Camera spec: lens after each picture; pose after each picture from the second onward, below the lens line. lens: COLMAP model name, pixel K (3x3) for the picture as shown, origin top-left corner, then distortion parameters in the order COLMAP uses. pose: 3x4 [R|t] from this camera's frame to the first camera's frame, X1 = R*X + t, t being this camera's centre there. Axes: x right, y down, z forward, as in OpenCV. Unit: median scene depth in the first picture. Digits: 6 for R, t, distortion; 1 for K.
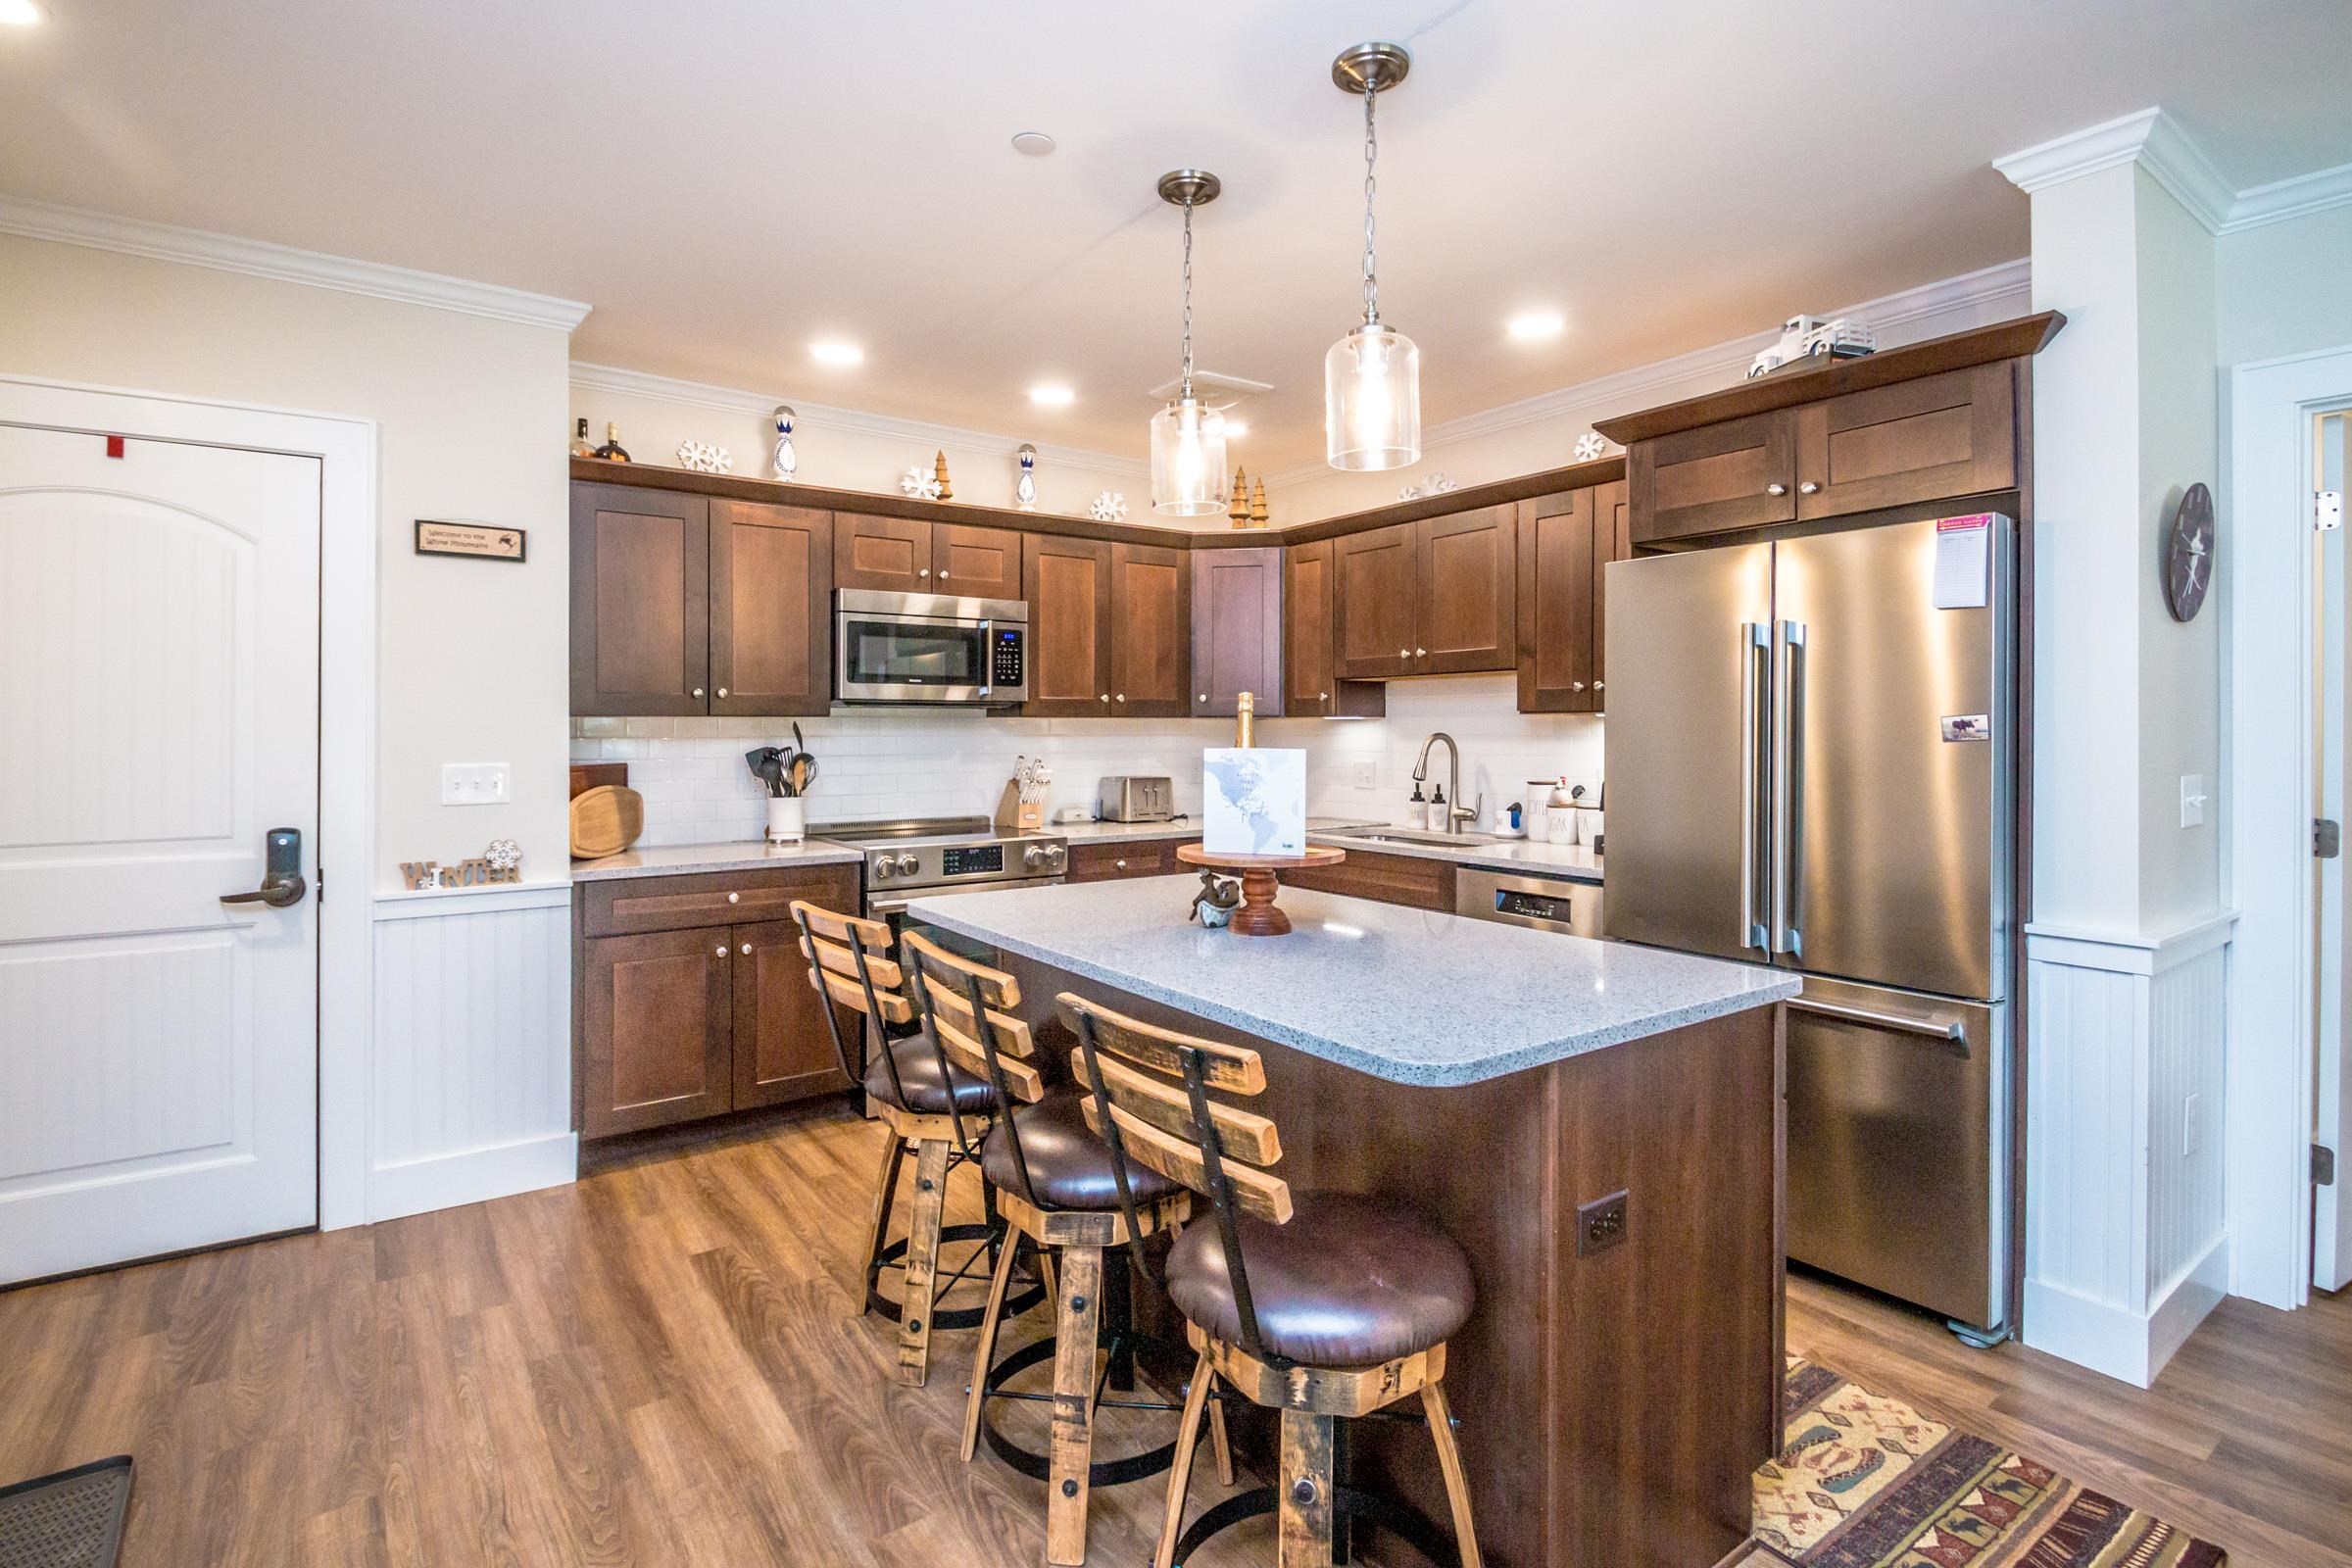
lens RADIAL K [[1135.3, 0, 1172.9], [0, 1135.3, 726.5], [0, 0, 1]] dist [0.000326, -0.000648]
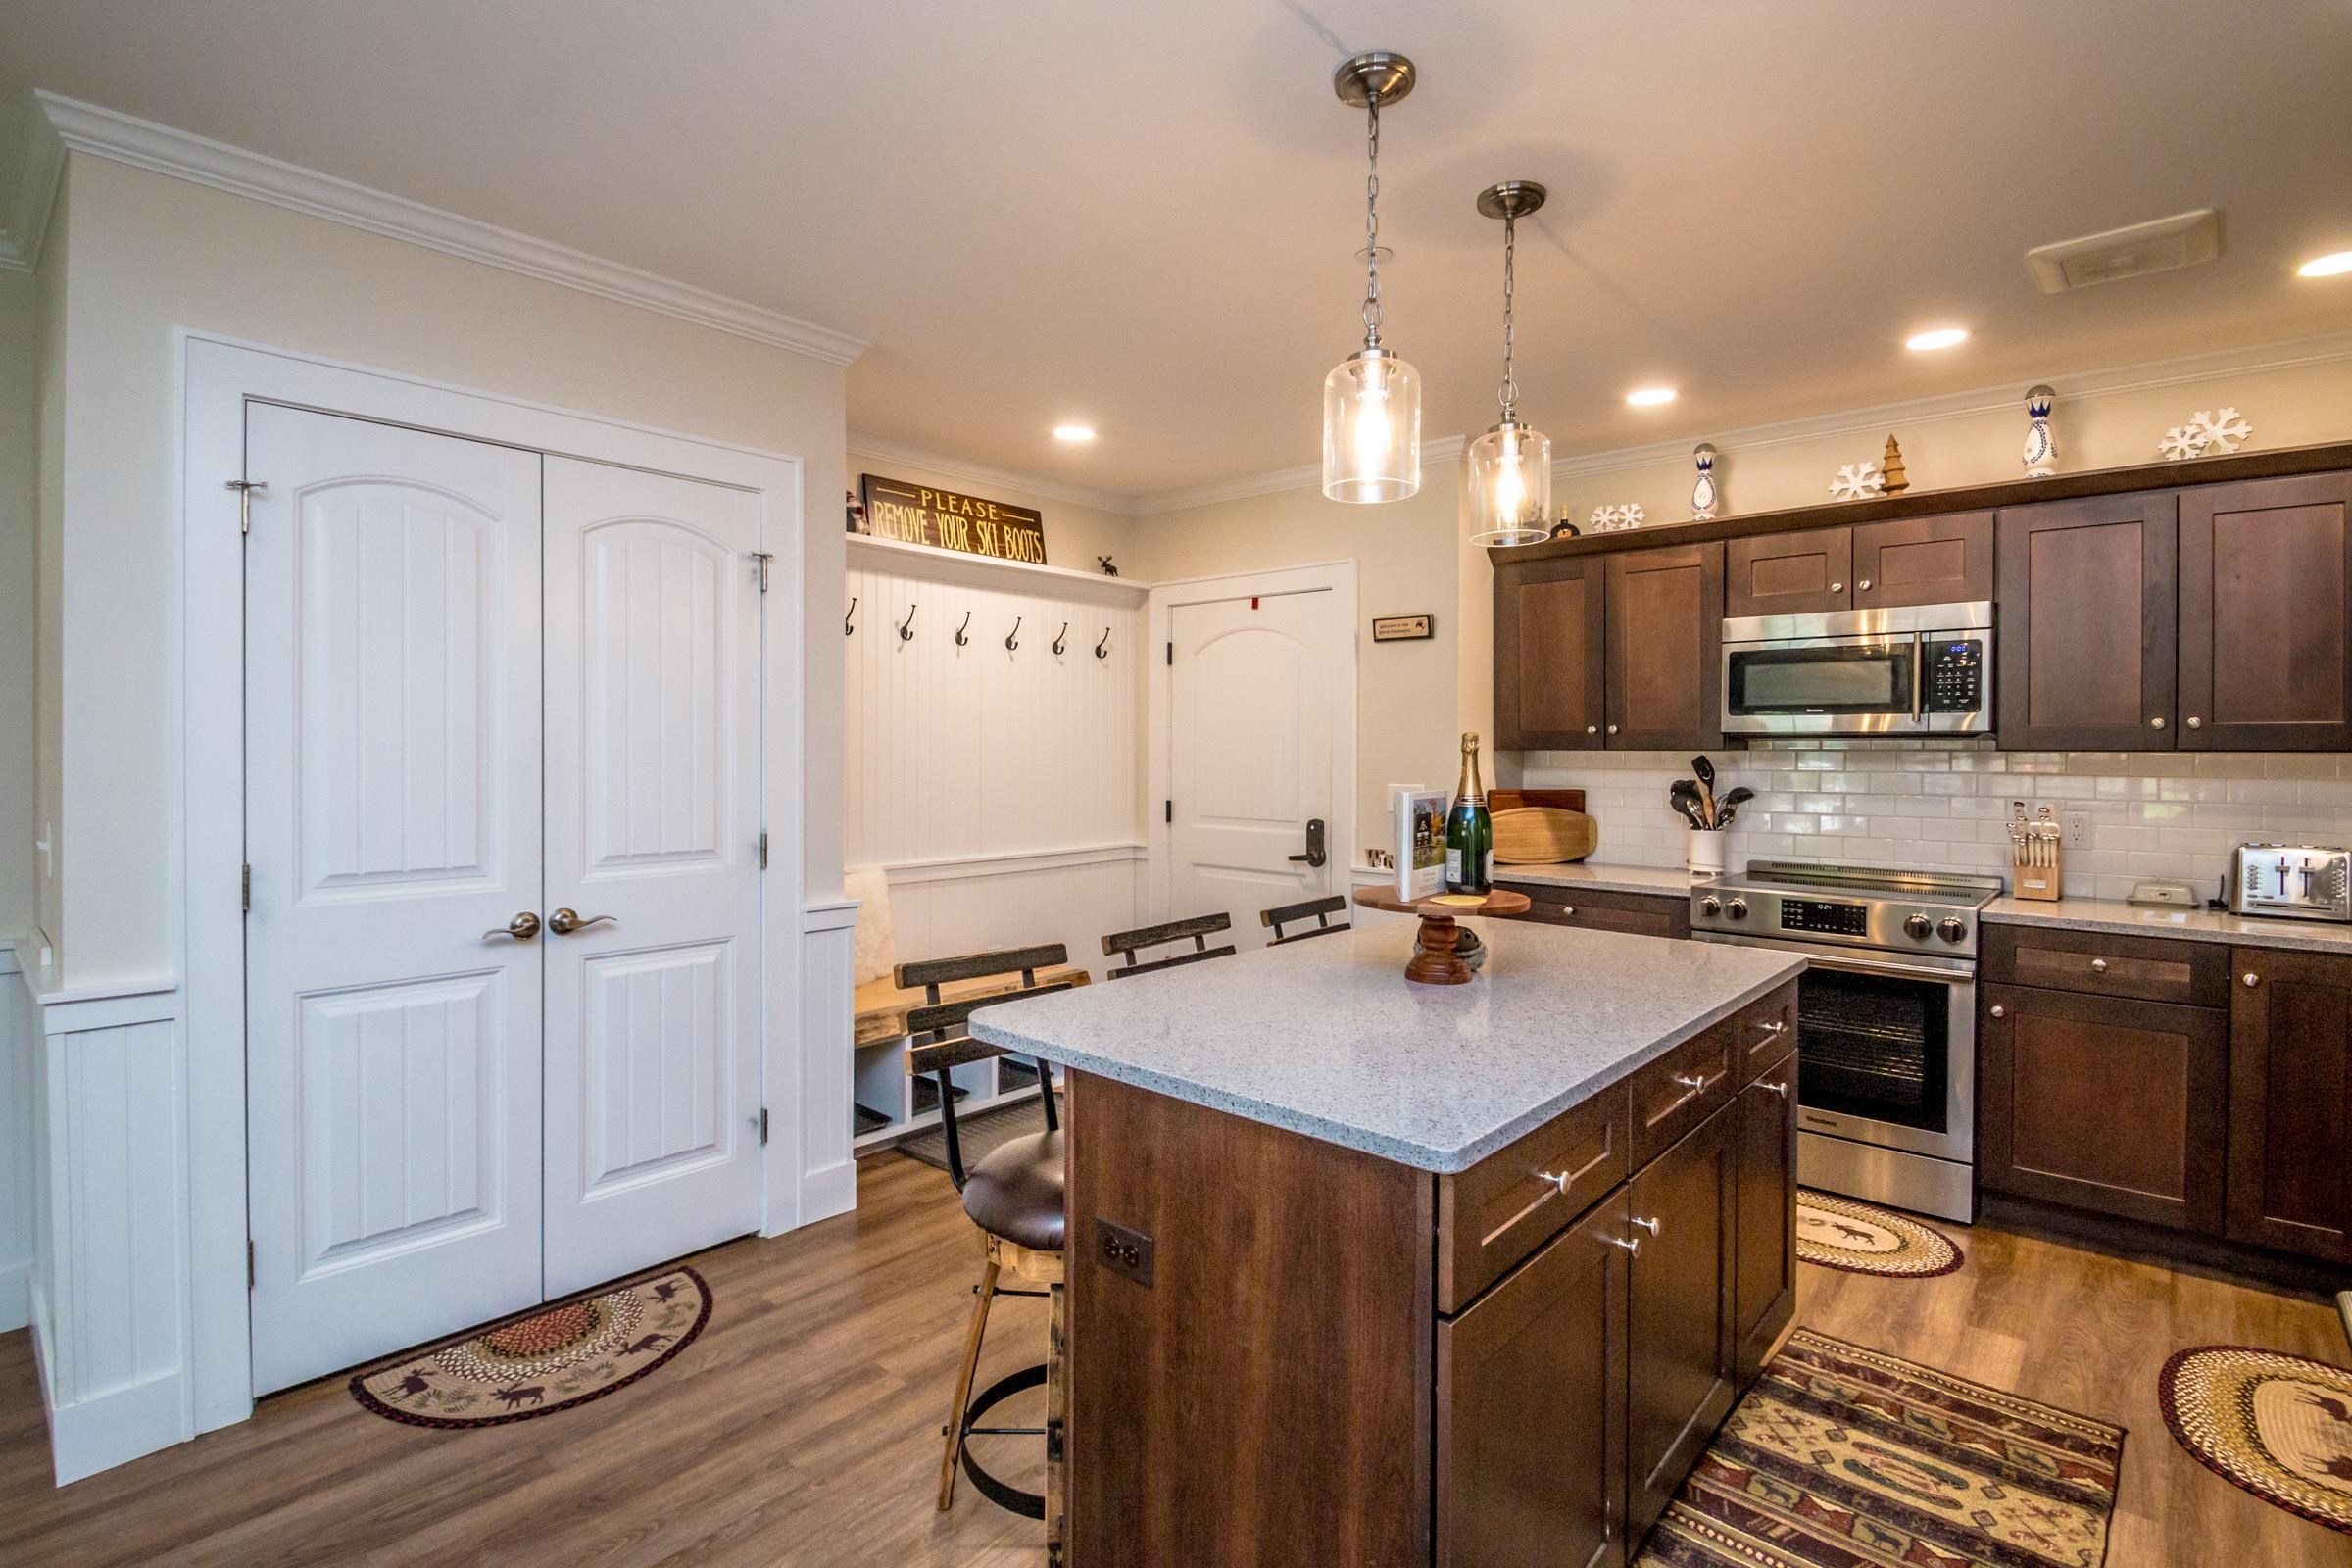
lens RADIAL K [[1109.3, 0, 1157.2], [0, 1109.3, 766.7], [0, 0, 1]] dist [0.030060, -0.026431]
pose [[0.215474, 0.017923, -0.976345, 0.542983], [-0.003954, 0.999839, 0.017482, -0.010071], [0.976502, 0.000093, 0.215510, 0.318662]]
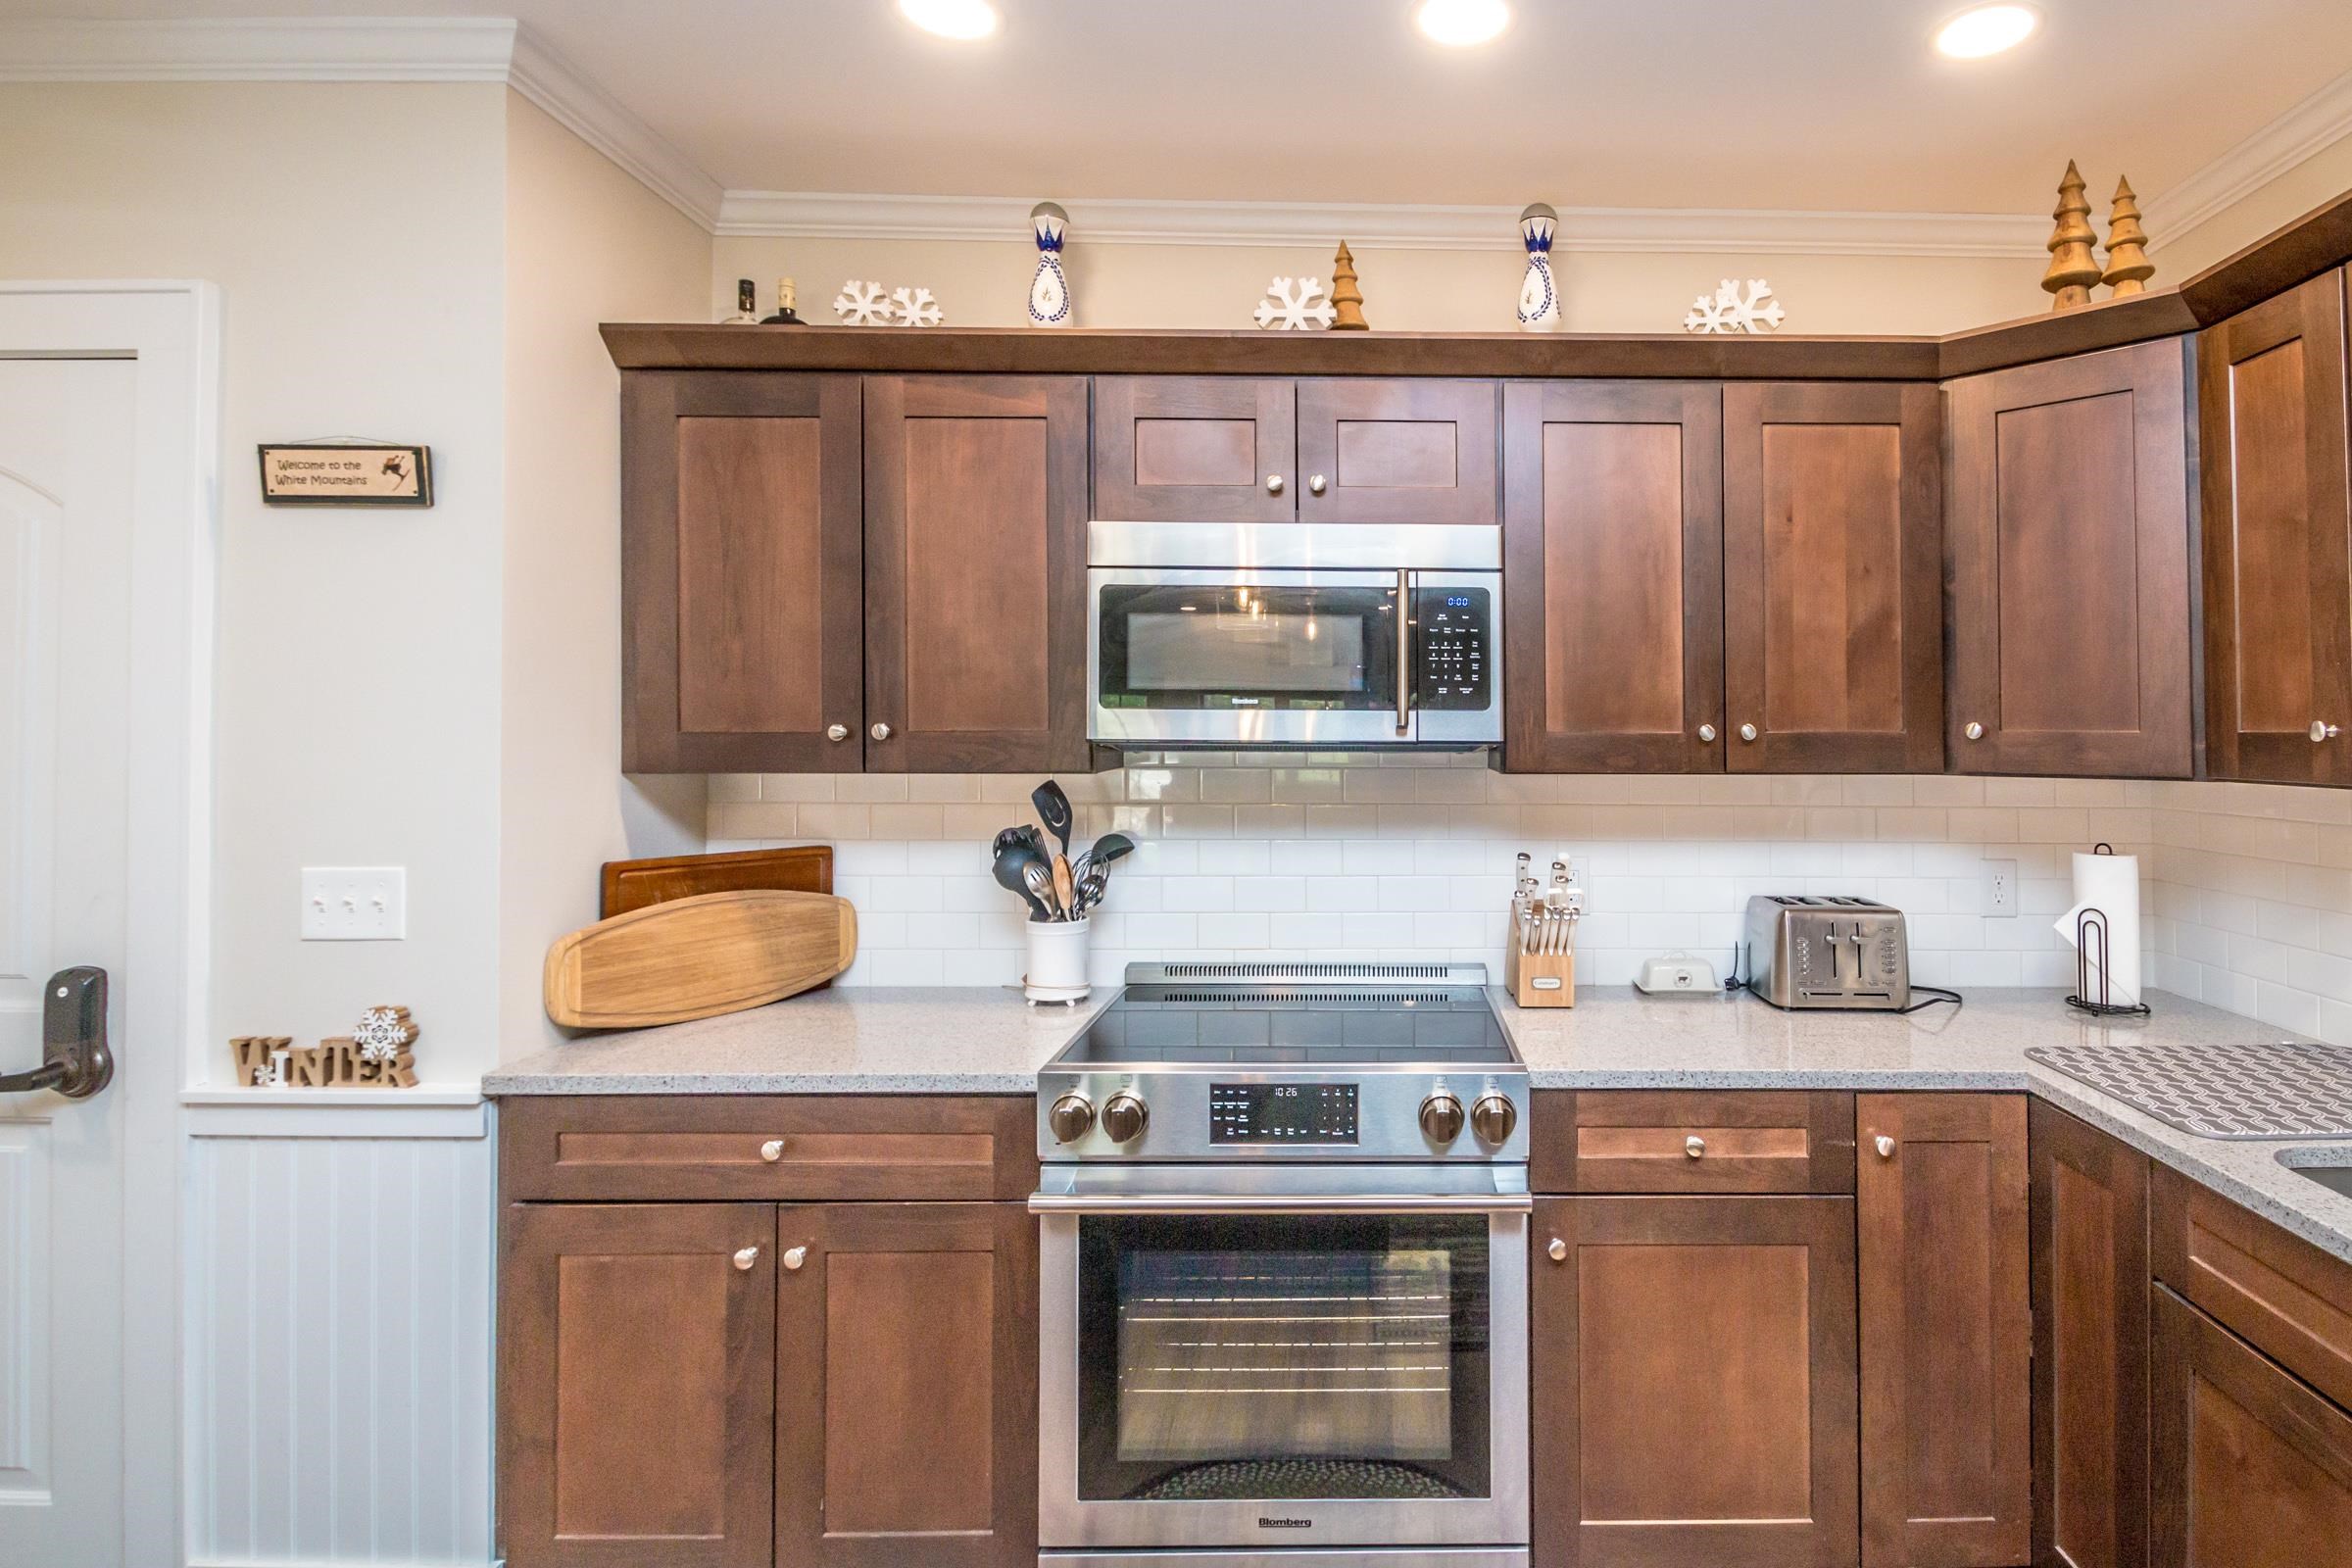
lens RADIAL K [[1184.7, 0, 1407.3], [0, 1184.7, 714.3], [0, 0, 1]] dist [-0.000039, -0.001042]
pose [[0.832634, -0.003447, -0.553812, 0.118290], [-0.002934, 0.999939, -0.010636, -0.031003], [0.553815, 0.010481, 0.832574, 0.641215]]
